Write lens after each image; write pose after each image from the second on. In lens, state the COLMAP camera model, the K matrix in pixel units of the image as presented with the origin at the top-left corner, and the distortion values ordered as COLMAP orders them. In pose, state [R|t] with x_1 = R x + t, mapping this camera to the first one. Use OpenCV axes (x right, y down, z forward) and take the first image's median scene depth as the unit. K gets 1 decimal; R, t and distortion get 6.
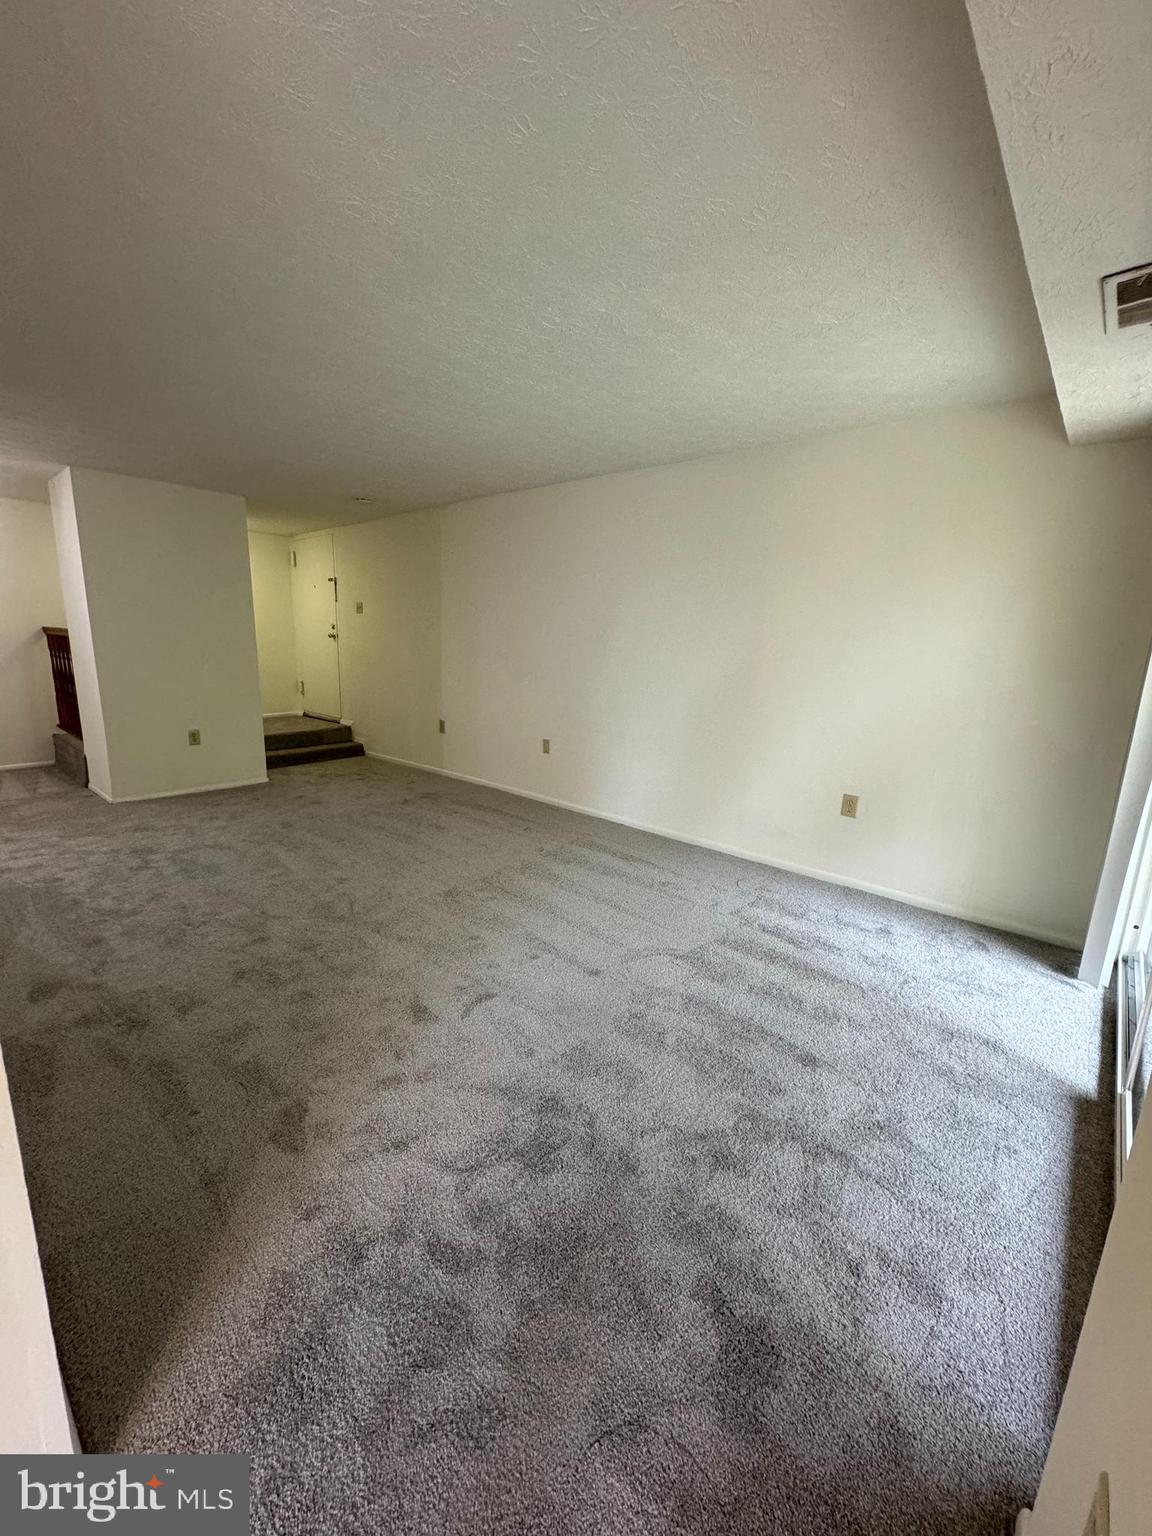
lens RADIAL K [[610.3, 0, 579.7], [0, 610.3, 769.1], [0, 0, 1]] dist [-0.003309, 0.001070]
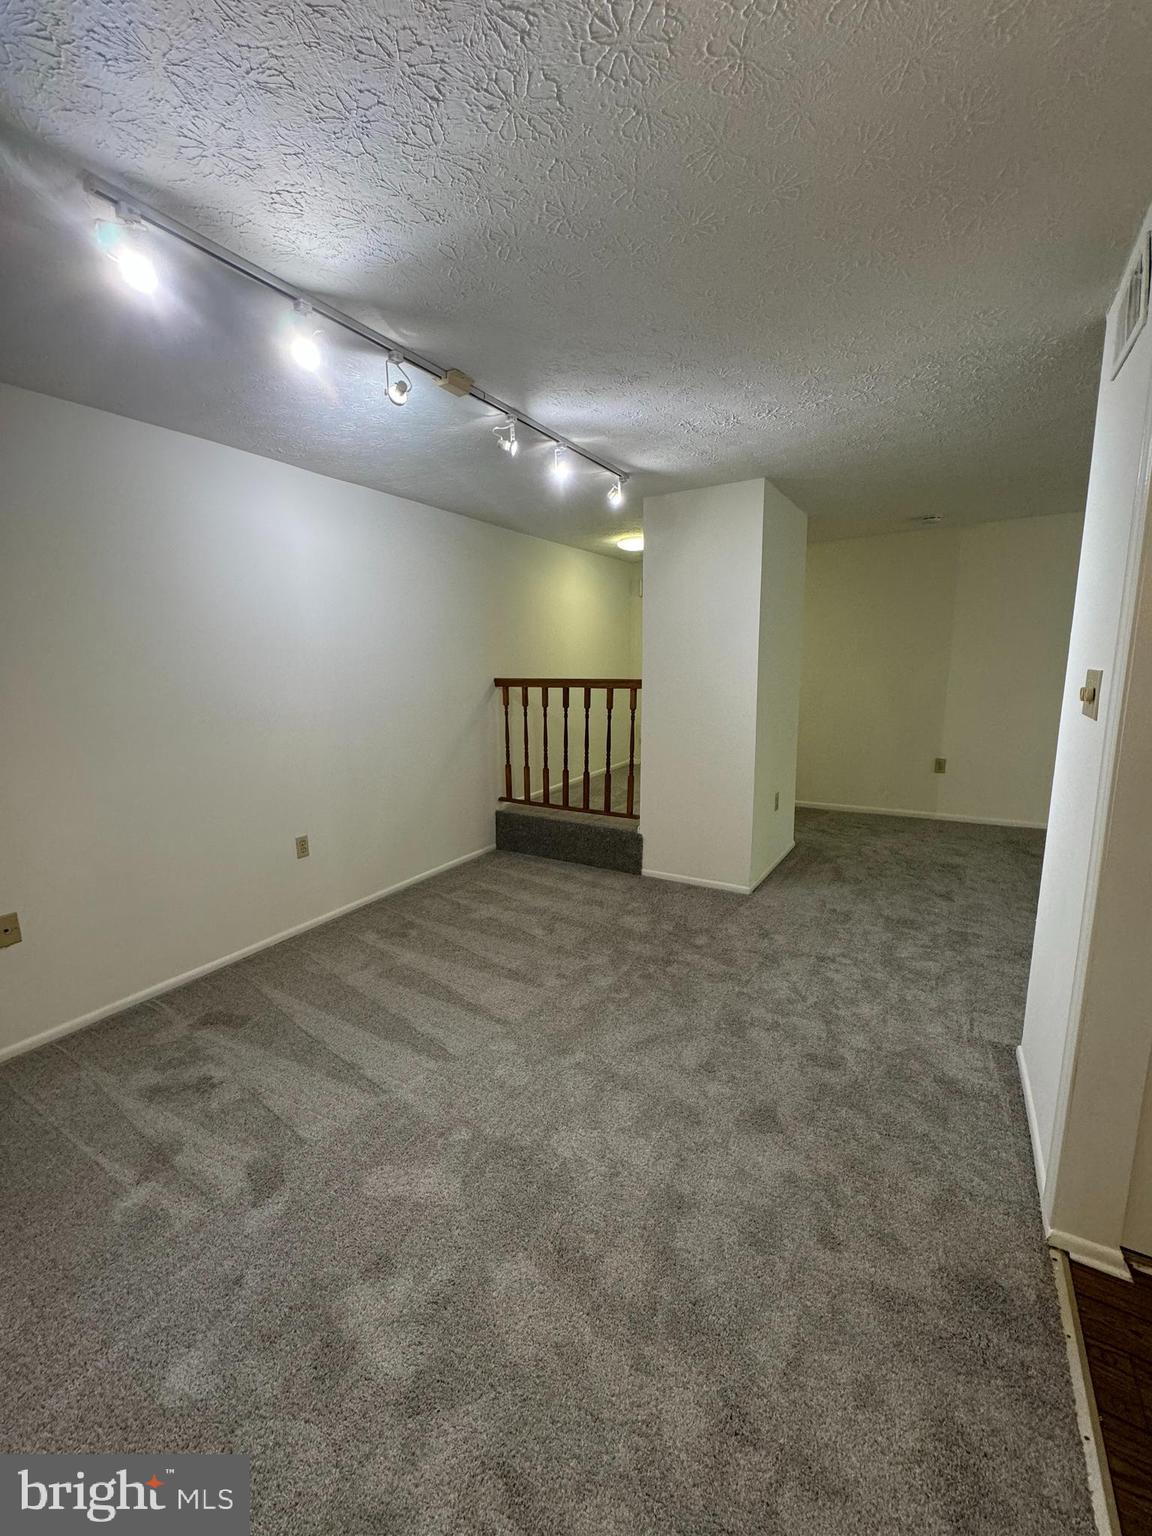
lens RADIAL K [[610.3, 0, 577.1], [0, 610.3, 765.9], [0, 0, 1]] dist [-0.003309, 0.001070]
pose [[0.984338, -0.073899, 0.160054, -0.905577], [0.081474, 0.995820, -0.041285, -0.076880], [-0.156334, 0.053679, 0.986245, 0.199644]]
